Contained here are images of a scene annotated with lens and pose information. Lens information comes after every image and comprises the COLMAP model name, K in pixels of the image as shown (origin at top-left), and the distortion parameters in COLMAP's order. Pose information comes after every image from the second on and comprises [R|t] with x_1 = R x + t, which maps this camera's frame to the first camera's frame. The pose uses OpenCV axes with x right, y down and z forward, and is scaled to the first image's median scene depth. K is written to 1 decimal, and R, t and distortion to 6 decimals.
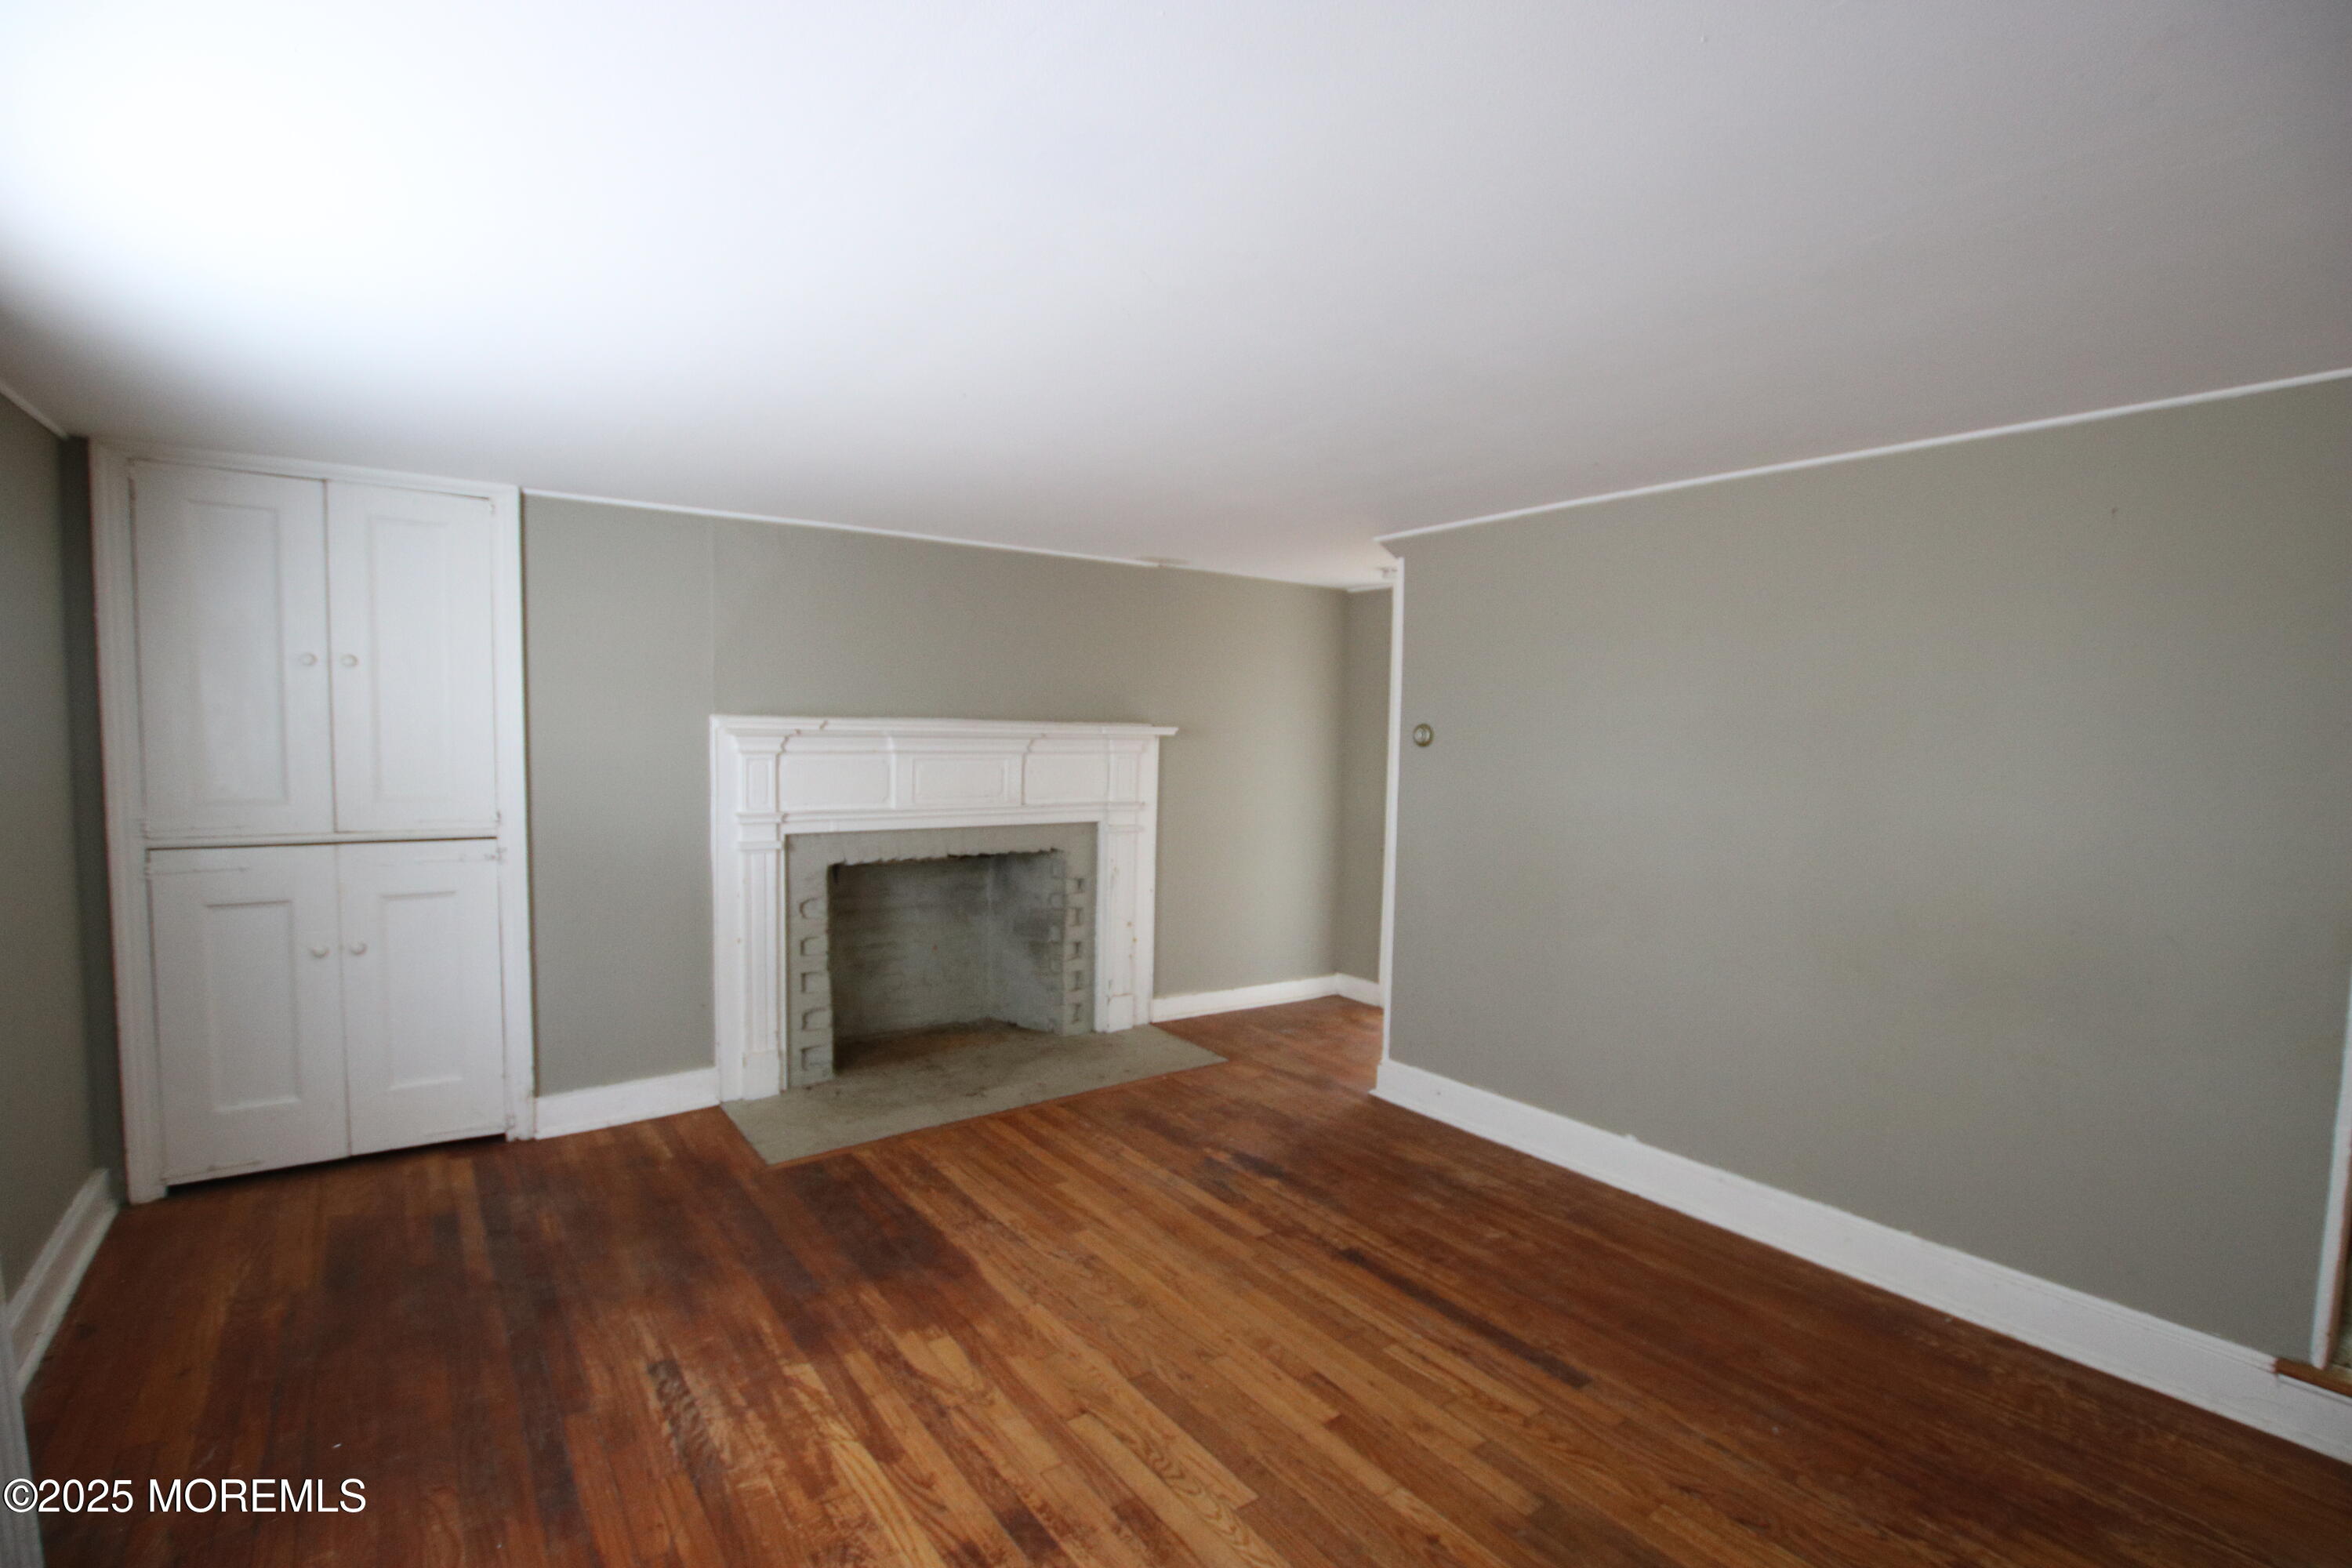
lens RADIAL K [[1100.4, 0, 1170.6], [0, 1100.4, 800.4], [0, 0, 1]] dist [-0.037181, 0.007155]
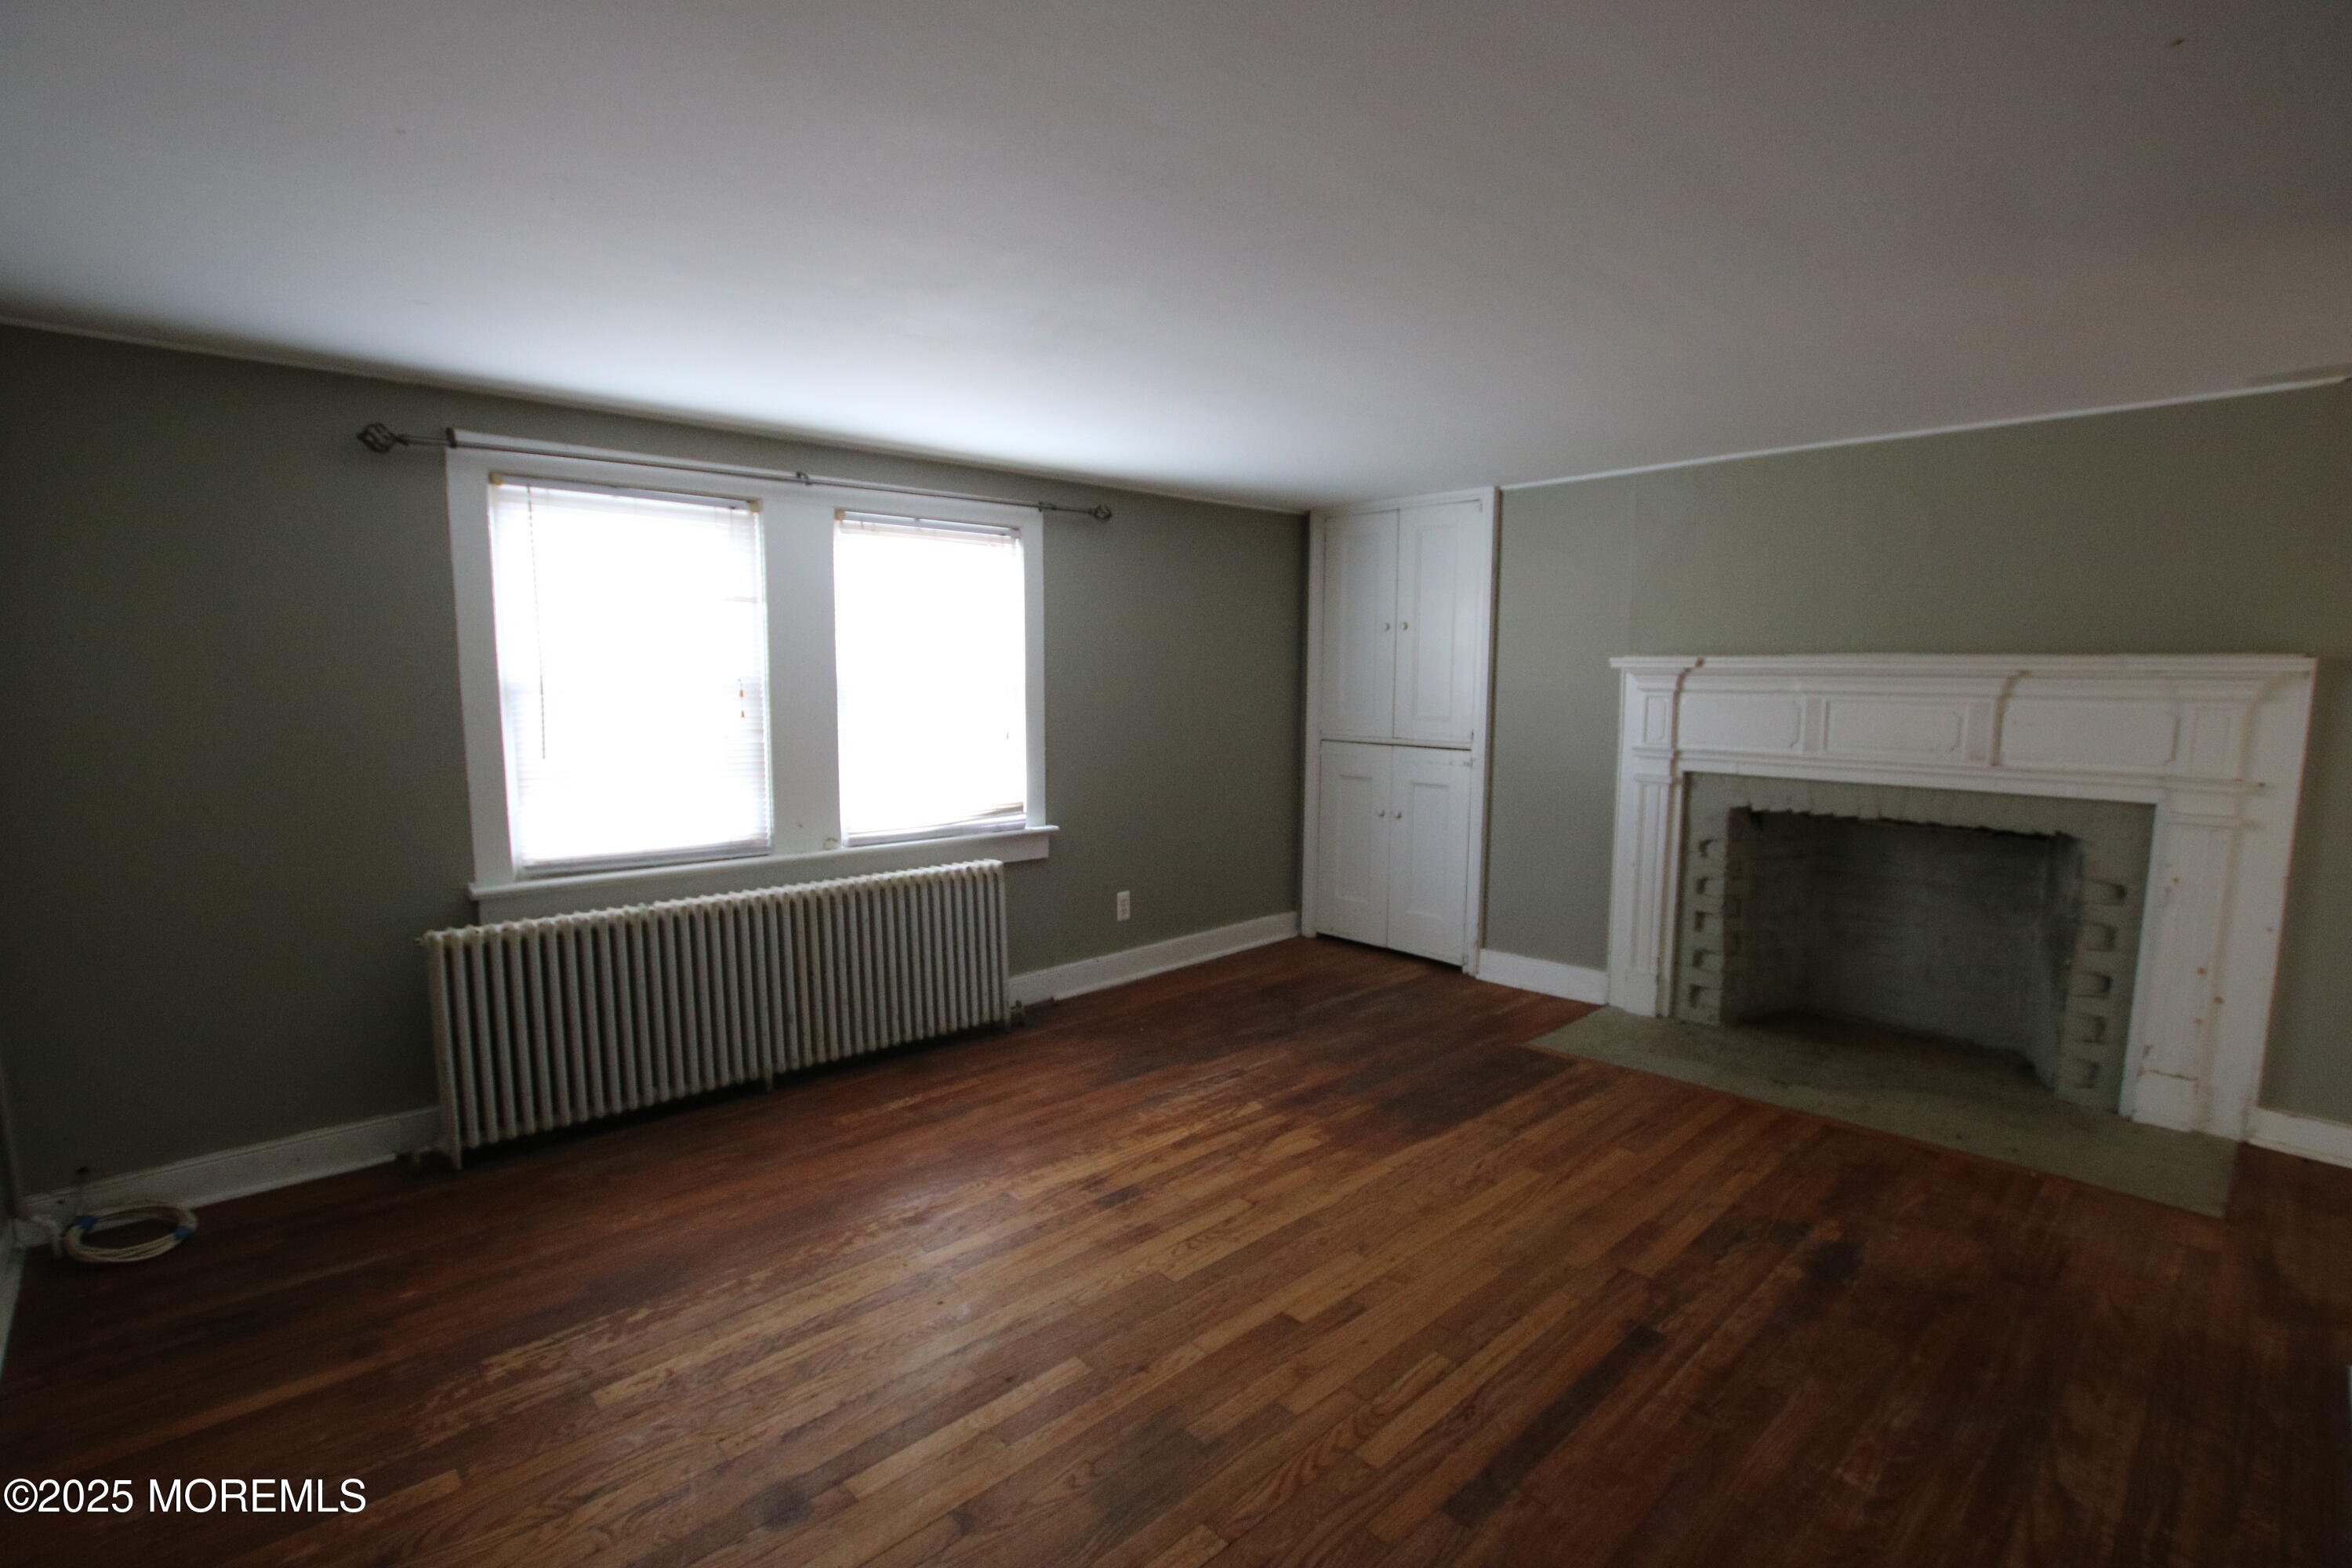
lens RADIAL K [[1100.4, 0, 1170.6], [0, 1100.4, 800.4], [0, 0, 1]] dist [-0.037181, 0.007155]
pose [[0.108017, 0.096309, -0.989473, 0.703810], [-0.067596, 0.993705, 0.089342, -0.000732], [0.991848, 0.057234, 0.113847, 0.469678]]
